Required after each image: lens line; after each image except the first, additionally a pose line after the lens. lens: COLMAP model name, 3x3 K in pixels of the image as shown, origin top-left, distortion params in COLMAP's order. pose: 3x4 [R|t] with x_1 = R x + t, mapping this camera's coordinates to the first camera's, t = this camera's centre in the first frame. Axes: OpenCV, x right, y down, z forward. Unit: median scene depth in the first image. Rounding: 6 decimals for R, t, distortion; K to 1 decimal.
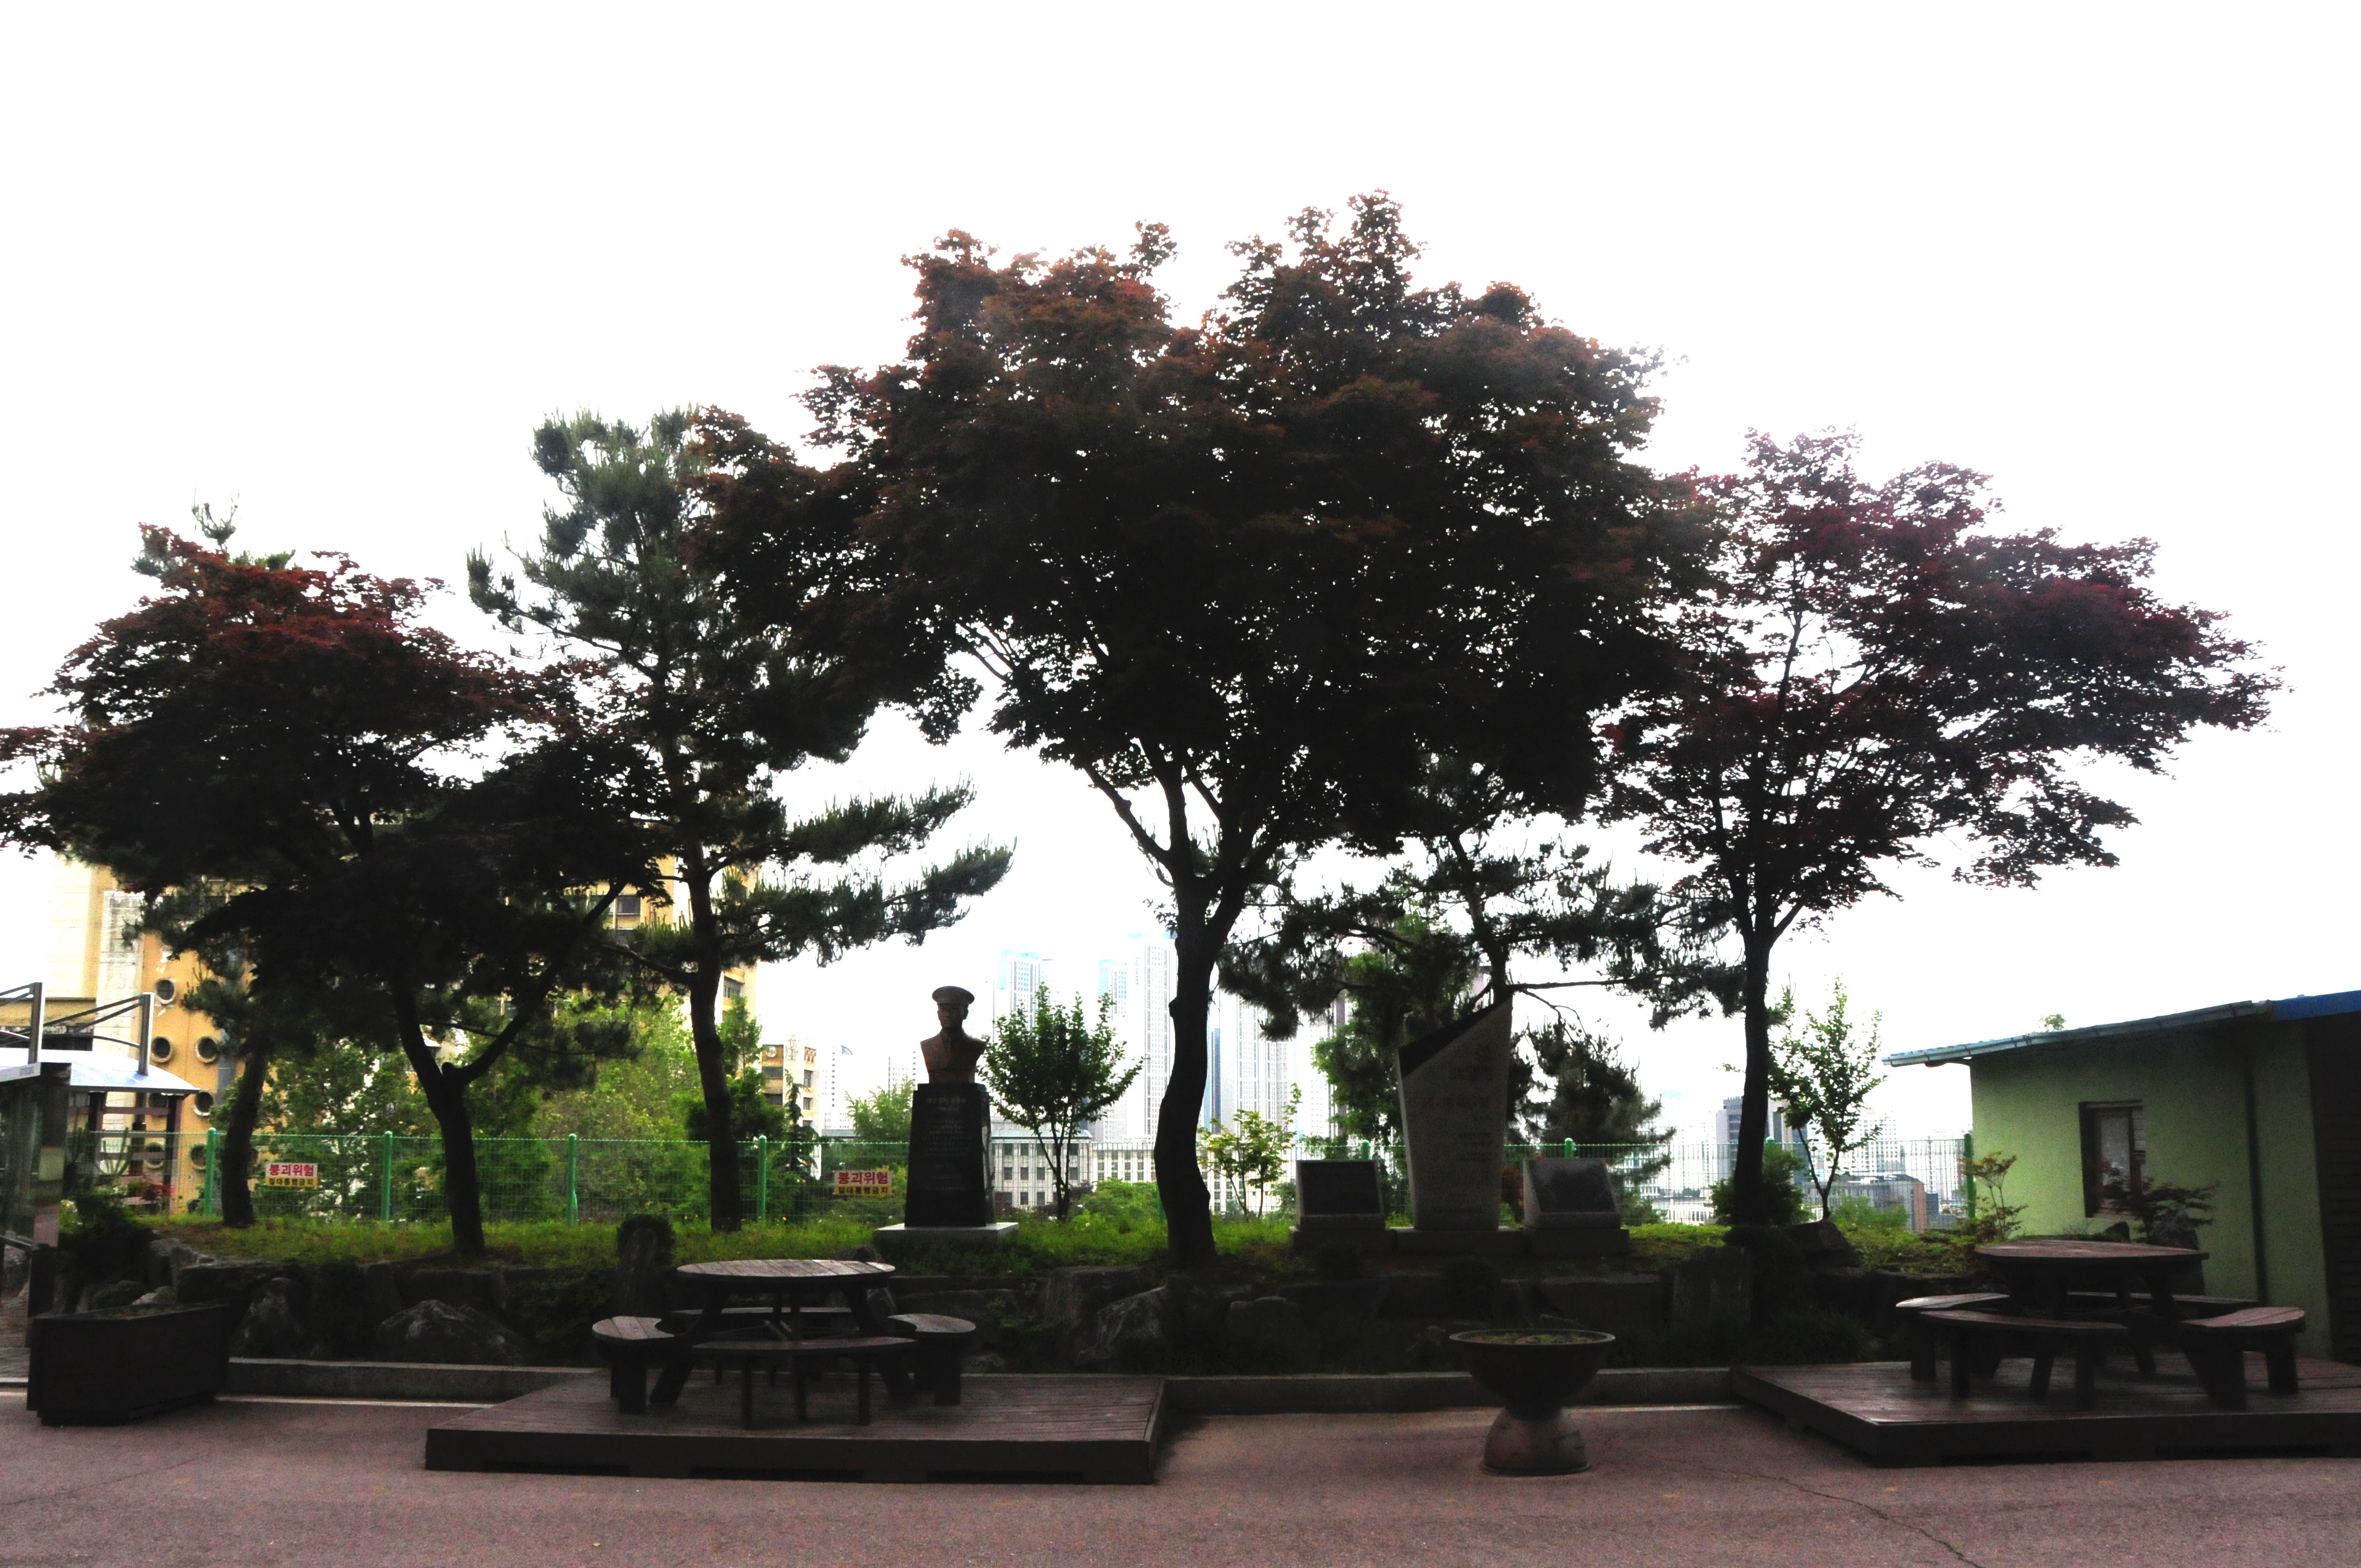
lens RADIAL K [[1825.2, 0, 1182.9], [0, 1825.2, 784.4], [0, 0, 1]] dist [-0.068006, -0.000184]
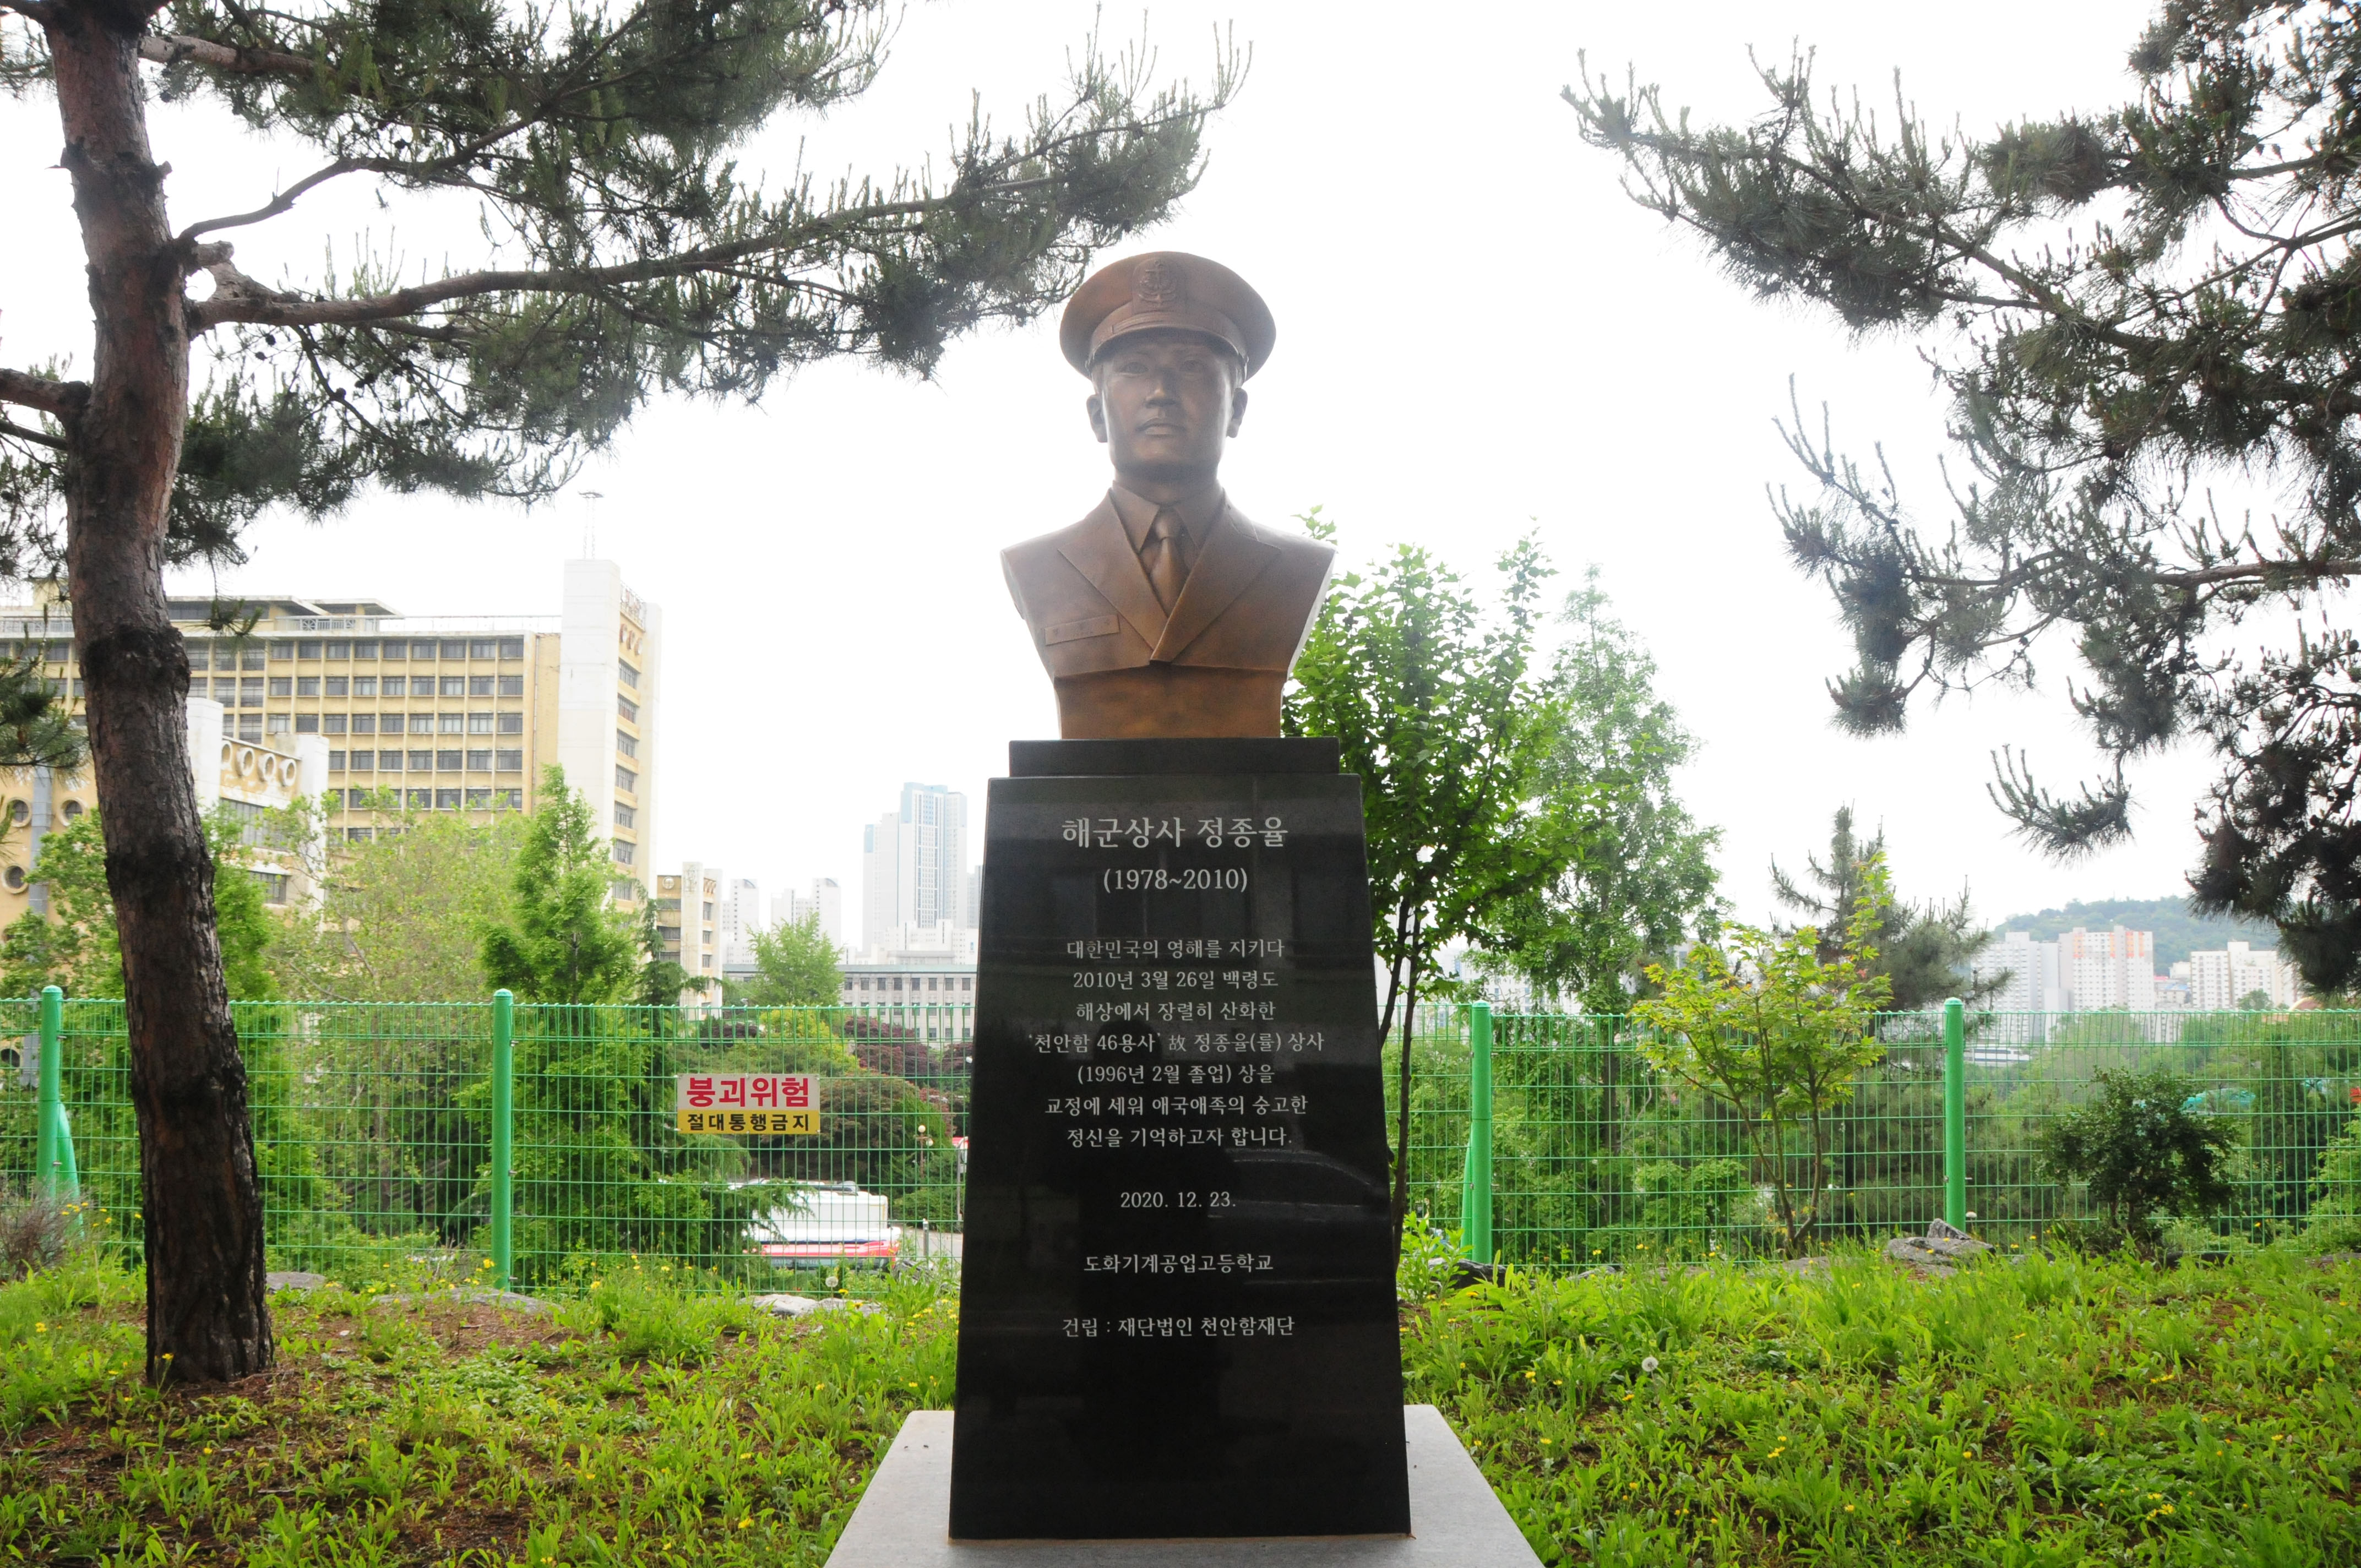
lens RADIAL K [[1825.2, 0, 1177.4], [0, 1825.2, 787.1], [0, 0, 1]] dist [-0.068006, -0.000184]
pose [[0.998756, 0.006024, 0.049494, -0.061911], [-0.010466, 0.995888, 0.089985, 0.068037], [-0.048749, -0.090391, 0.994713, 0.368681]]
